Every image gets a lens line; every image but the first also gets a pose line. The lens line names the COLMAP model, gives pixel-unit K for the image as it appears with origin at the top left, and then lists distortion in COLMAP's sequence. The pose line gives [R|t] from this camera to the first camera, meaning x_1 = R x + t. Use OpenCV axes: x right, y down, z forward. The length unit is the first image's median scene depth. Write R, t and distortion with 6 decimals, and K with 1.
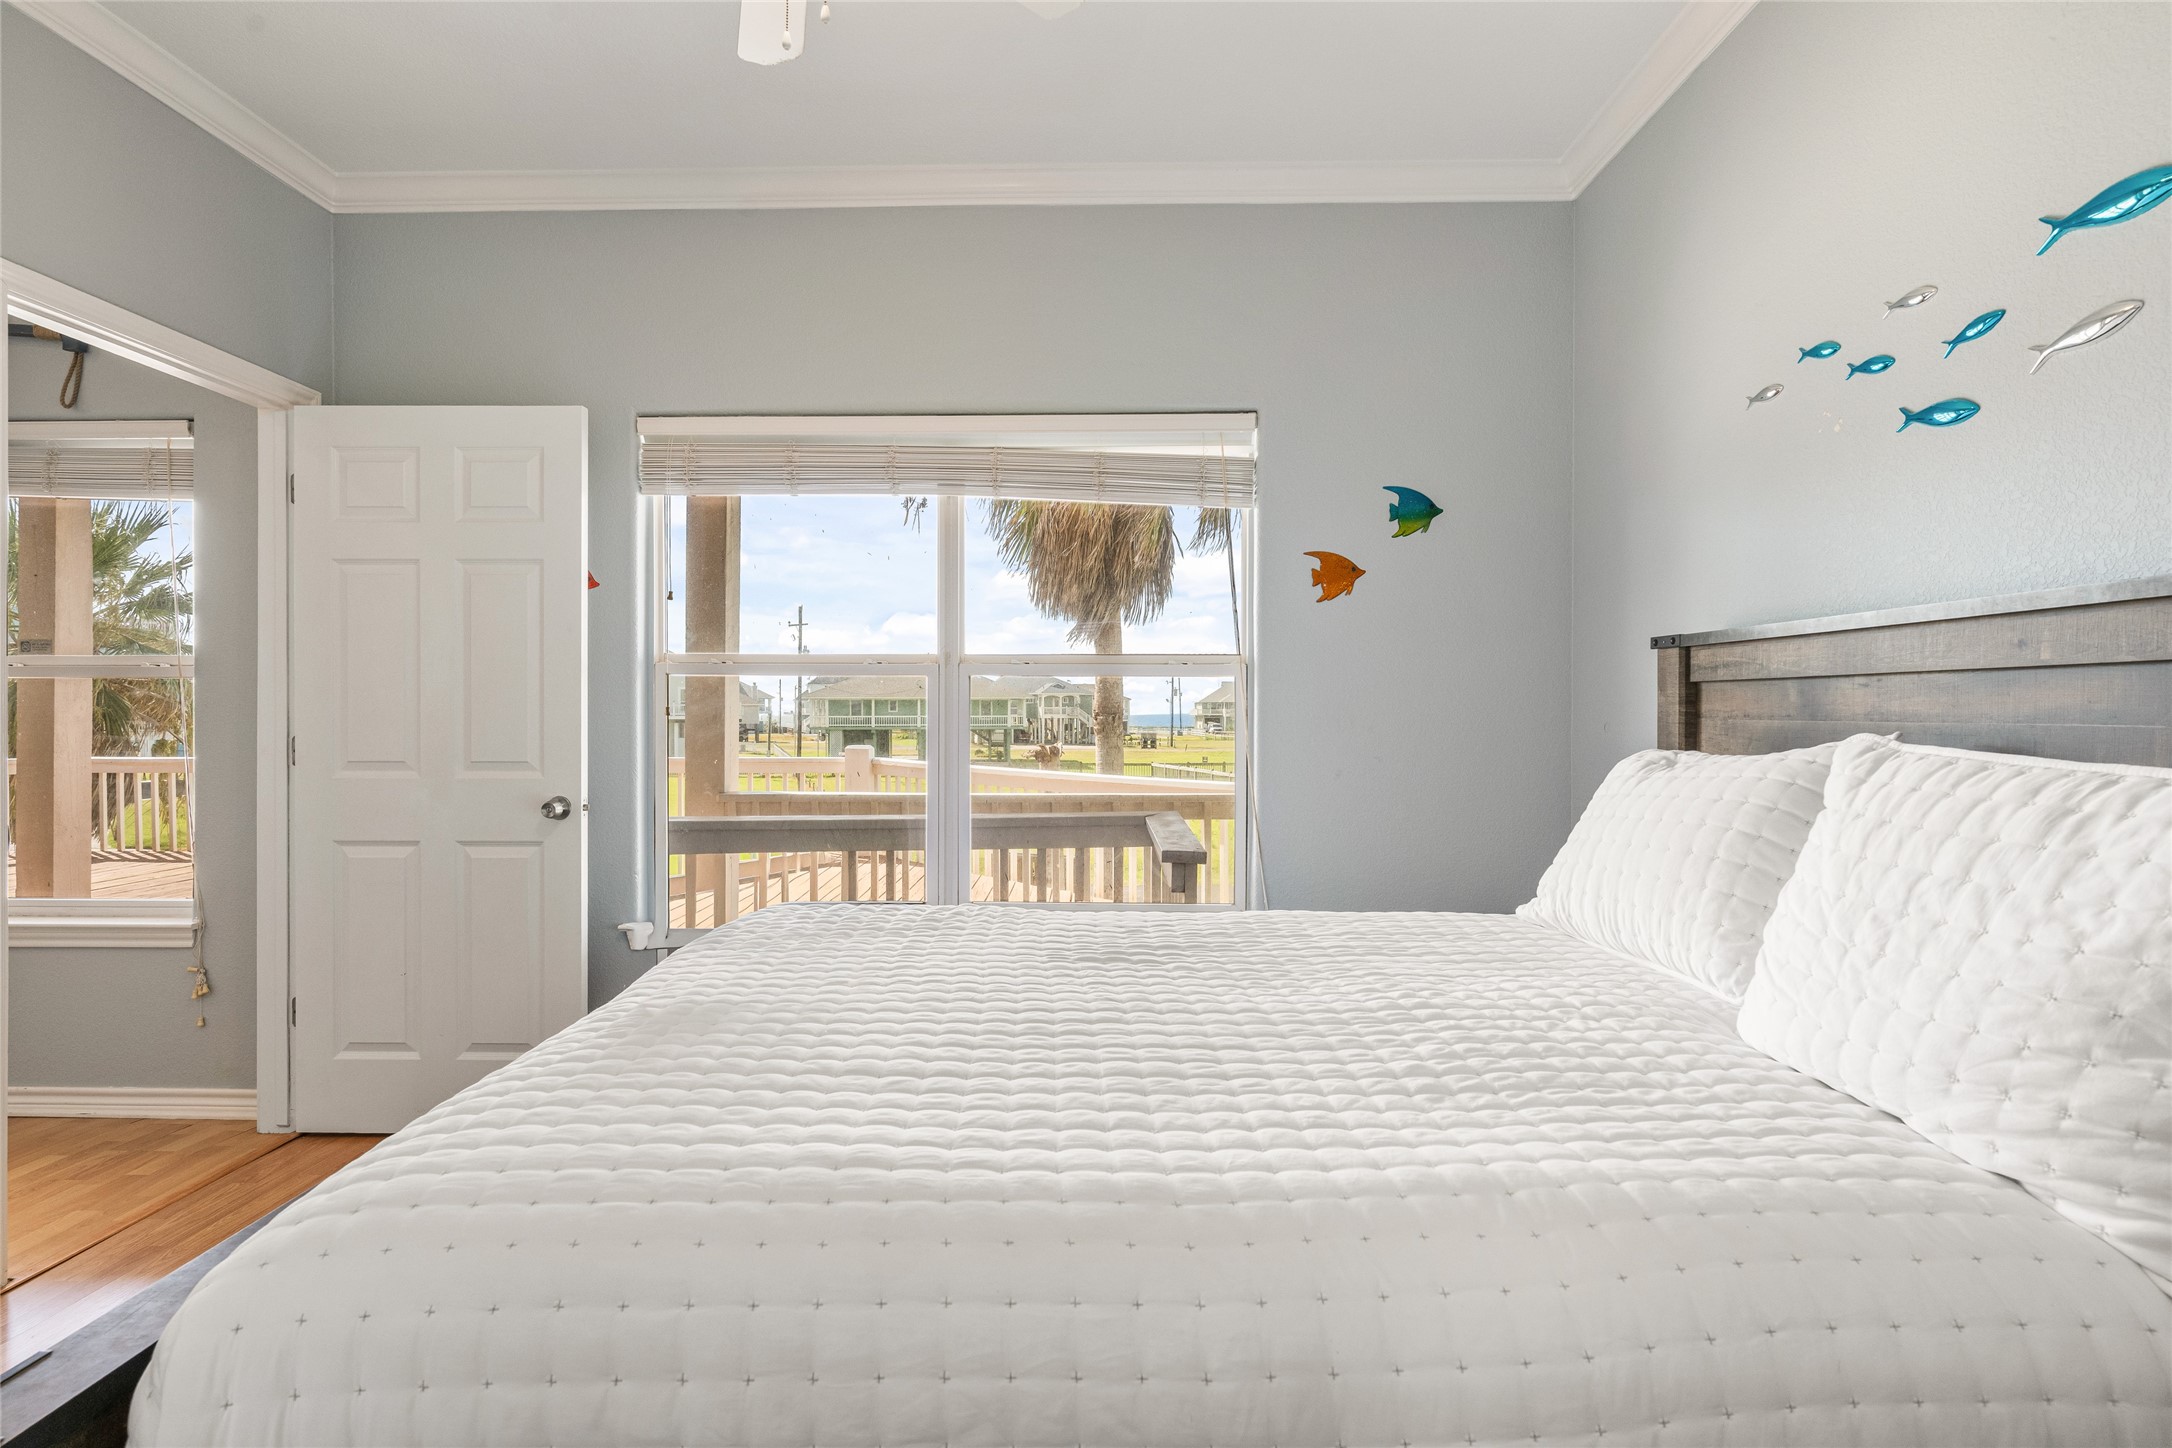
lens RADIAL K [[1070.4, 0, 1078.9], [0, 1070.4, 711.1], [0, 0, 1]] dist [-0.002697, 0.001806]
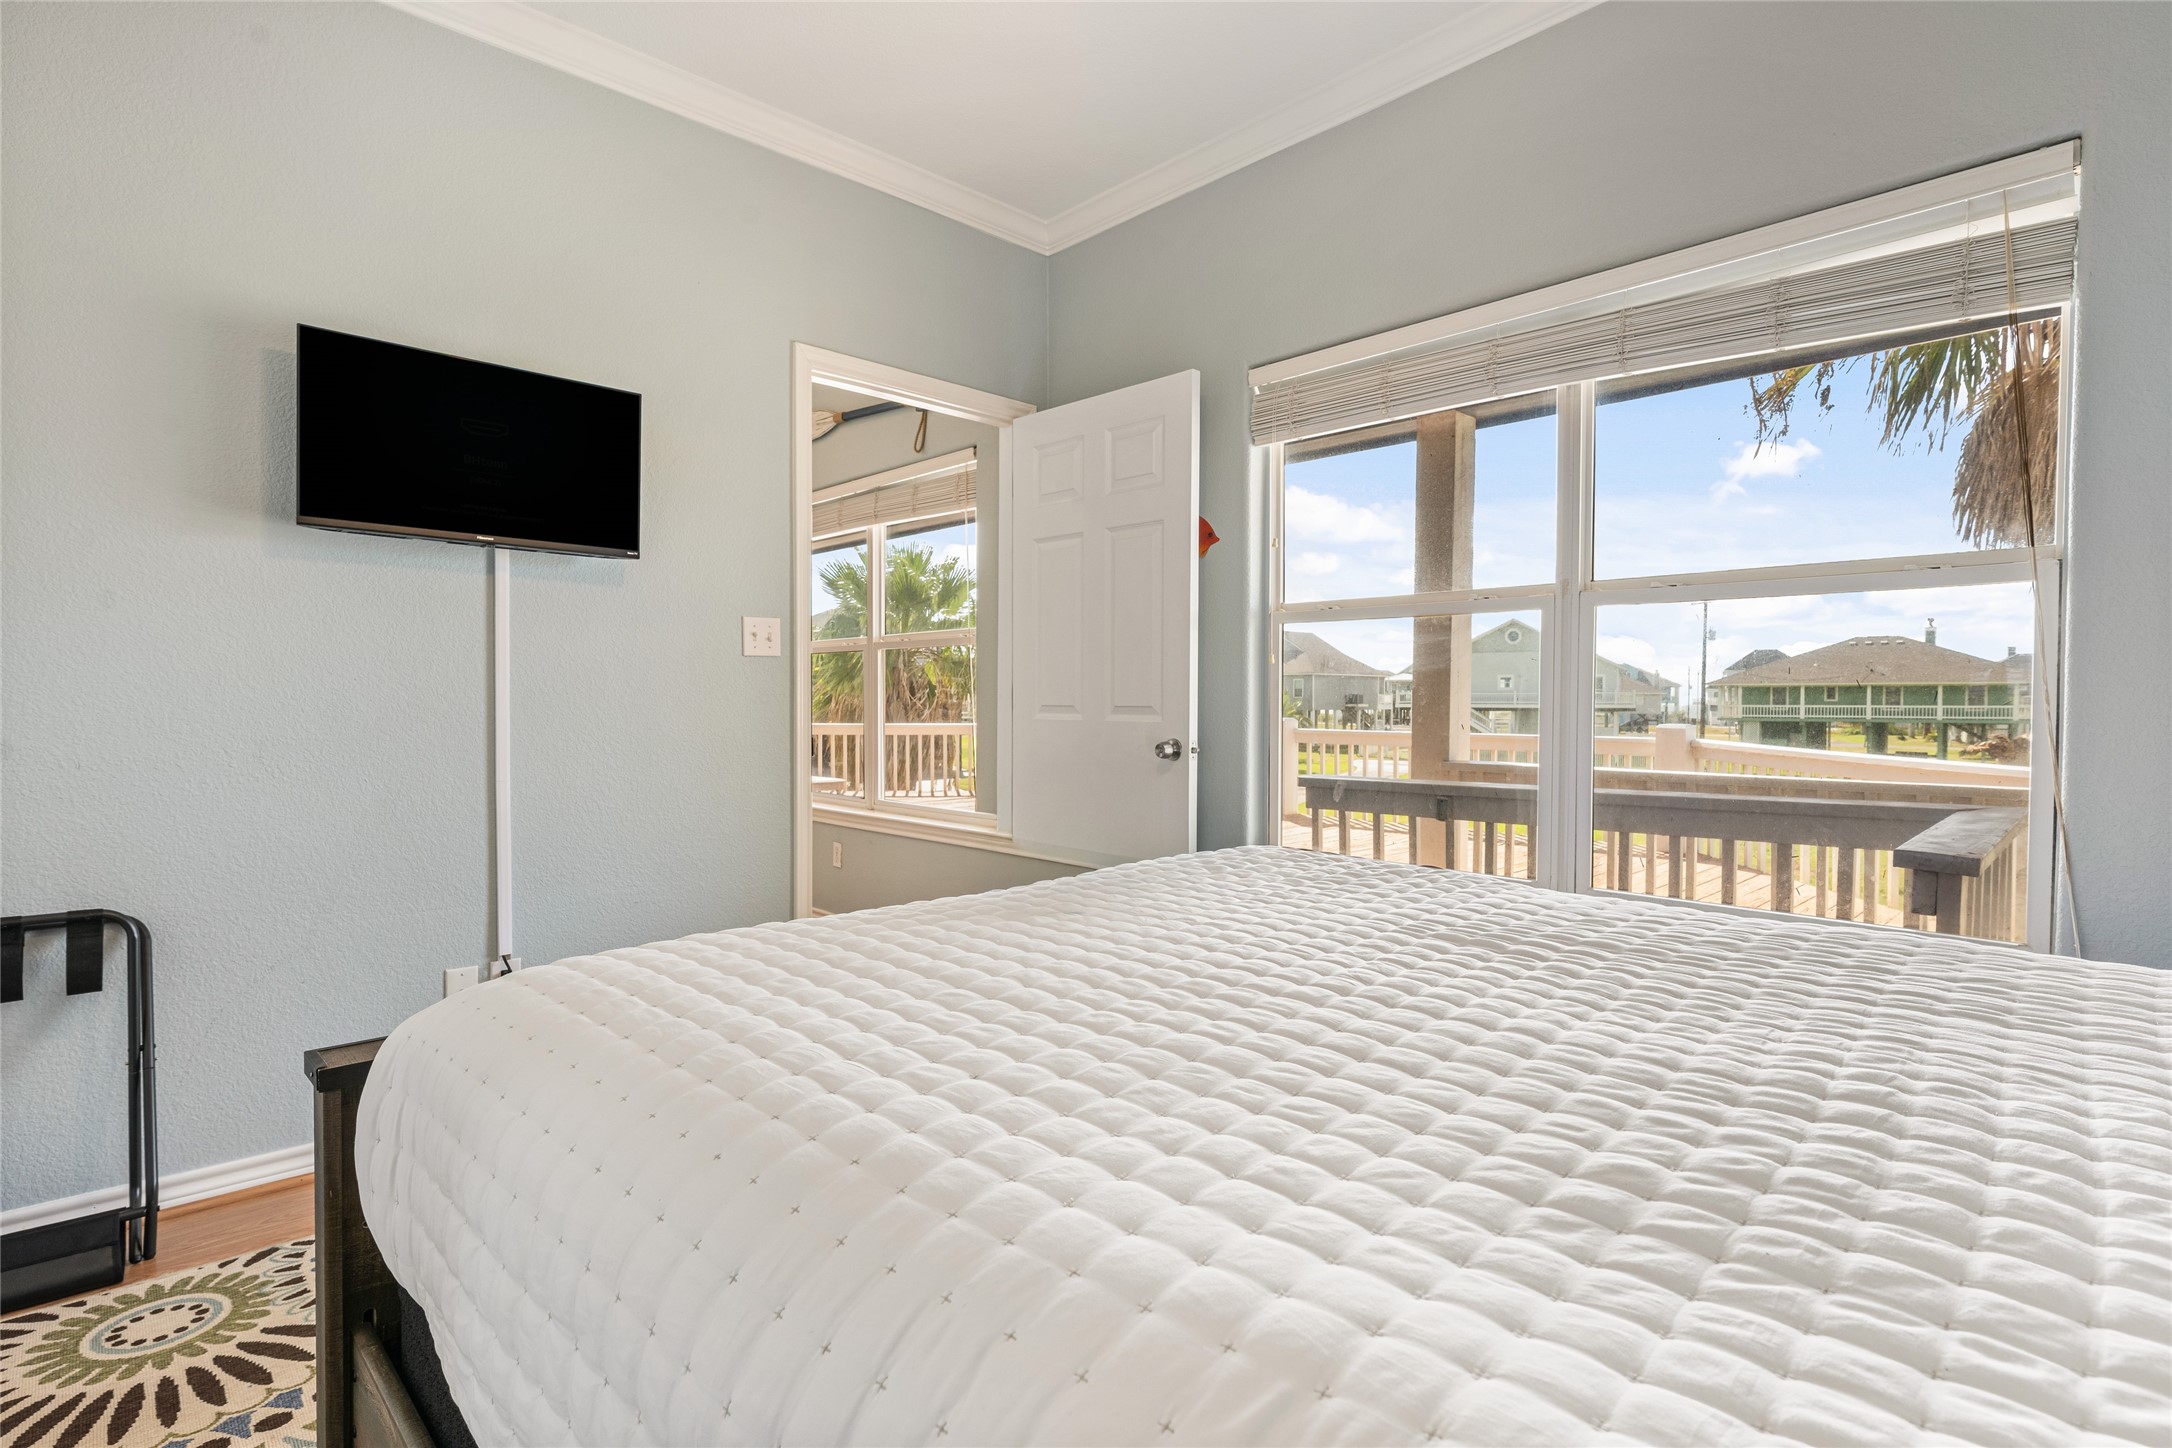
lens RADIAL K [[1070.4, 0, 1082.7], [0, 1070.4, 713.8], [0, 0, 1]] dist [-0.002697, 0.001806]
pose [[0.702760, 0.010814, -0.711344, 0.450687], [-0.002214, 0.999913, 0.013014, 0.086277], [0.711423, -0.007571, 0.702723, 0.383618]]
